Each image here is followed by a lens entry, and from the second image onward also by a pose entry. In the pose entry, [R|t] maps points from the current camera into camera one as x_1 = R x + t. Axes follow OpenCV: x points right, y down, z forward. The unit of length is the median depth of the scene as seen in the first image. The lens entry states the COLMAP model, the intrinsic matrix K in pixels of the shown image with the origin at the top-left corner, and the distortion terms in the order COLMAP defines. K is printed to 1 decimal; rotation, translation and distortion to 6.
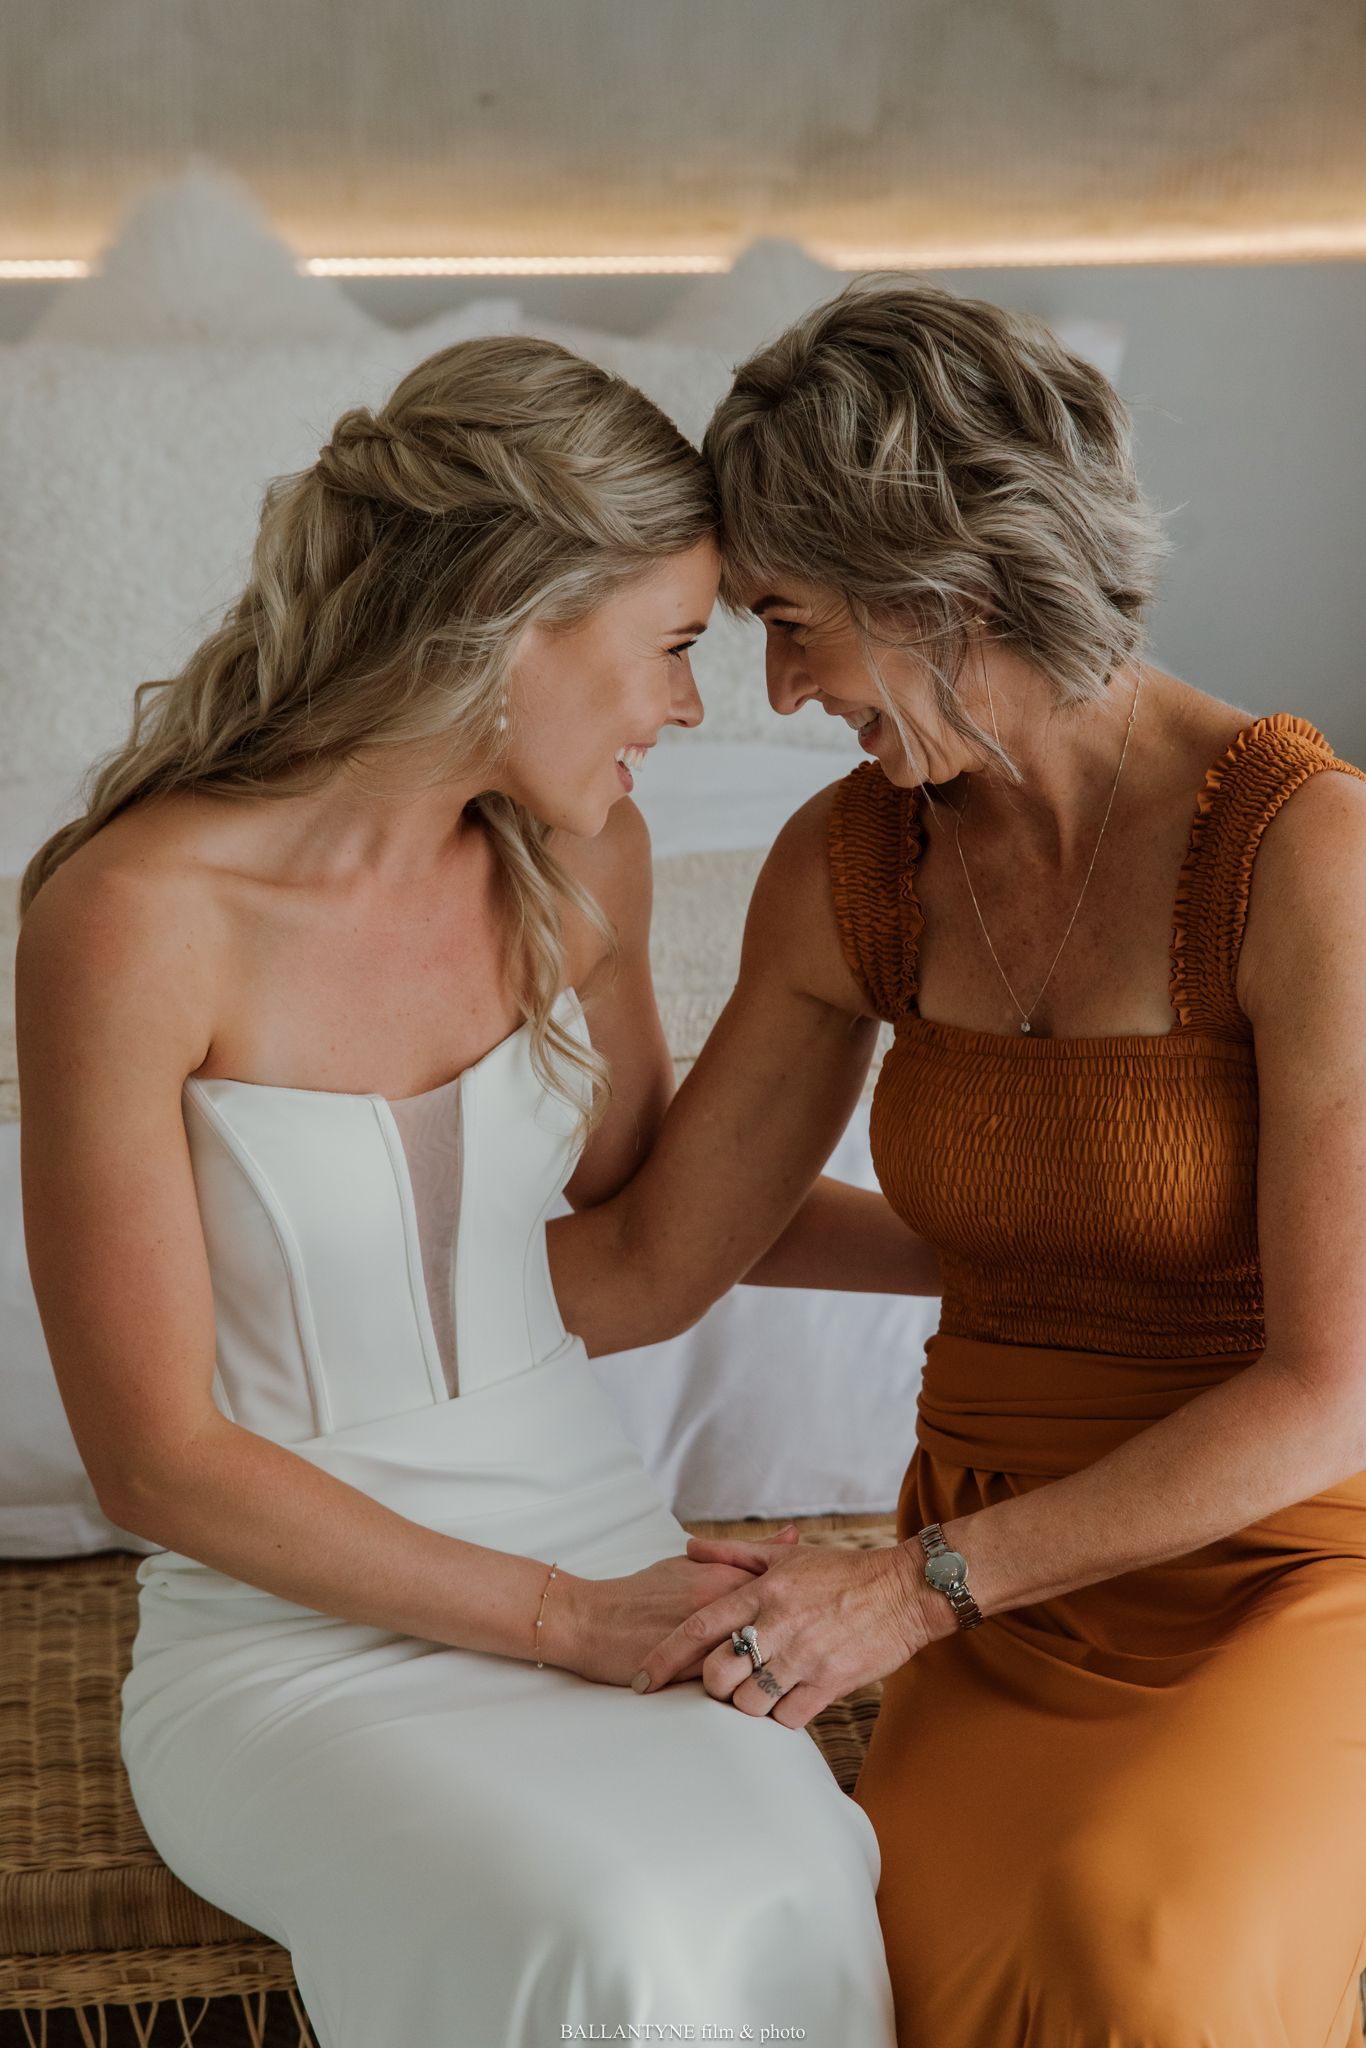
lens RADIAL K [[4024.5, 0, 687.0], [0, 4024.5, 1018.2], [0, 0, 1]] dist [0.059294, 0.000000]
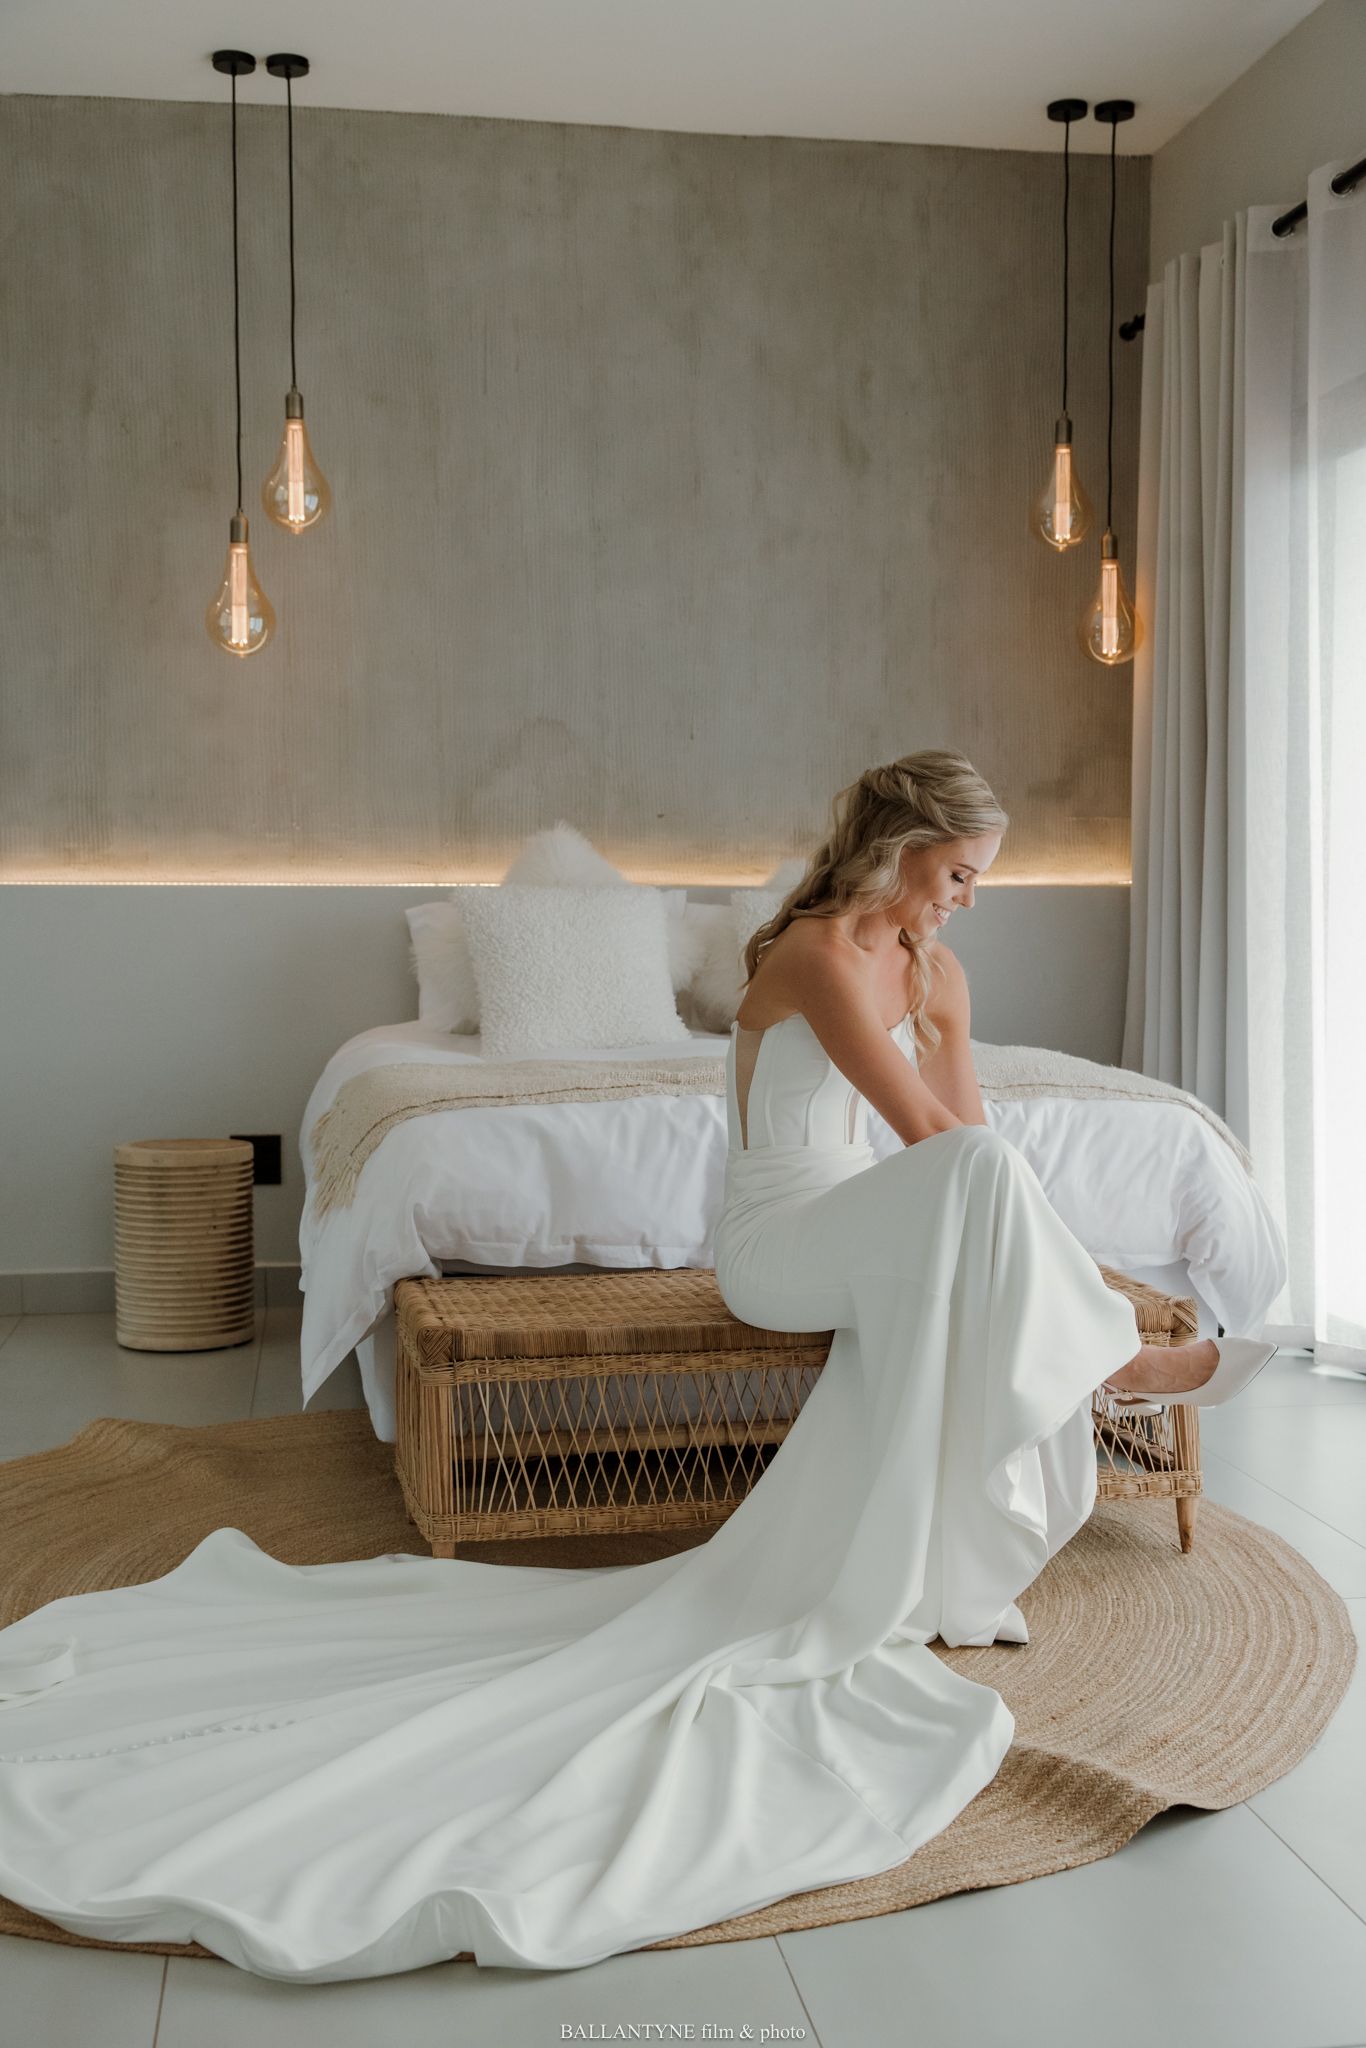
lens RADIAL K [[2228.9, 0, 688.3], [0, 2228.9, 1024.0], [0, 0, 1]] dist [0.000546, 0.000000]
pose [[0.996581, -0.000576, 0.082615, -0.226902], [0.019021, 0.974712, -0.222653, 0.285521], [-0.080398, 0.223463, 0.971391, -0.365231]]
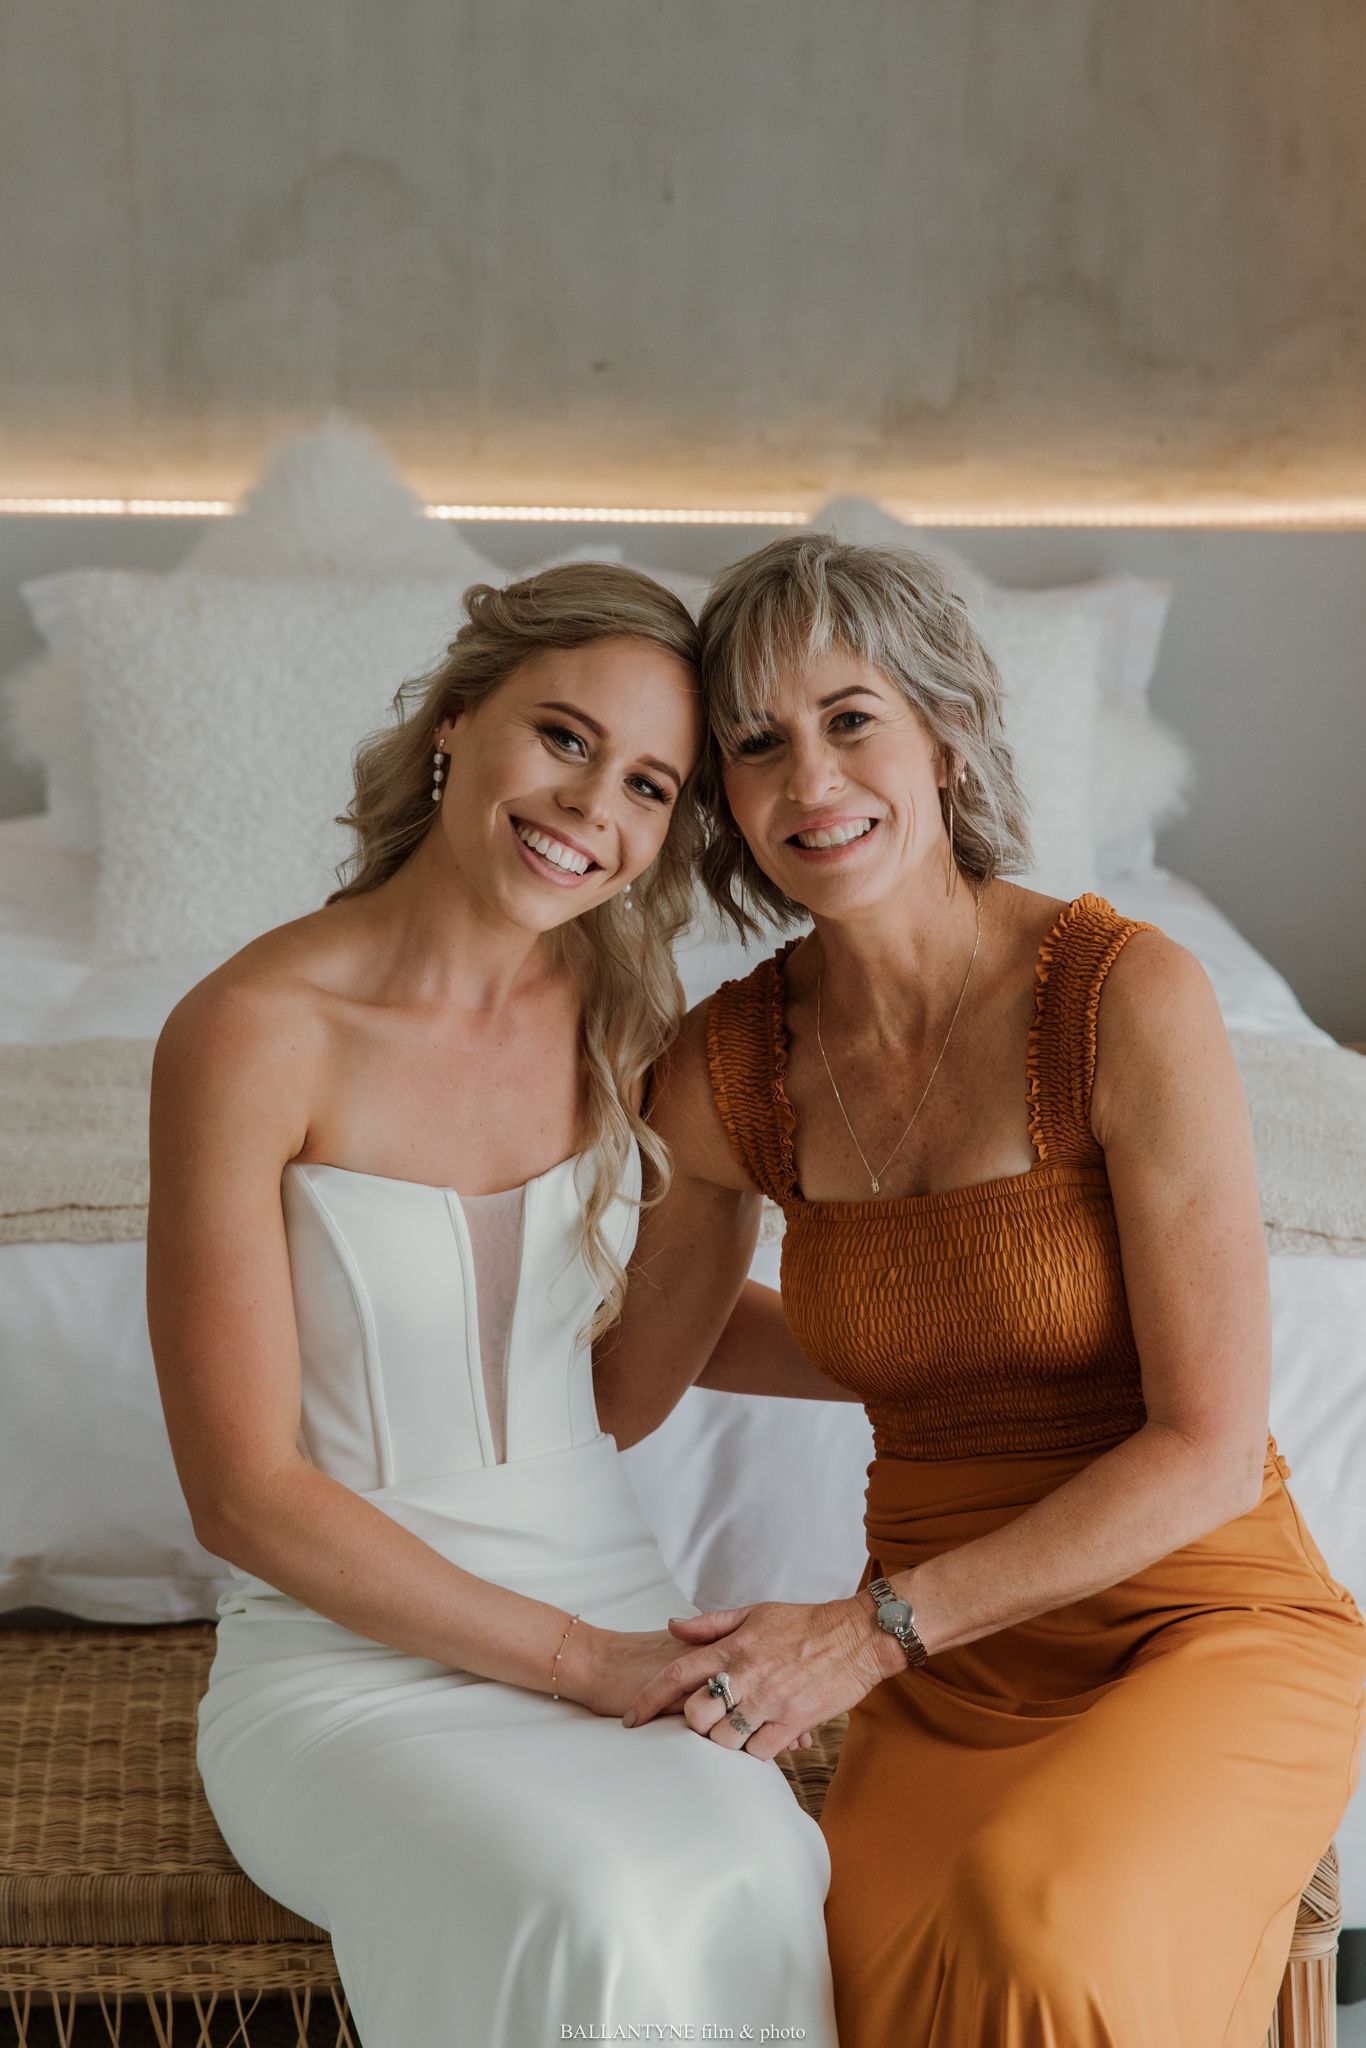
lens RADIAL K [[4024.5, 0, 706.3], [0, 4024.5, 964.1], [0, 0, 1]] dist [0.059294, 0.000000]
pose [[0.999101, 0.027402, -0.032335, 0.031568], [-0.029729, 0.996828, -0.073829, 0.026404], [0.030210, 0.074724, 0.996747, -0.141245]]
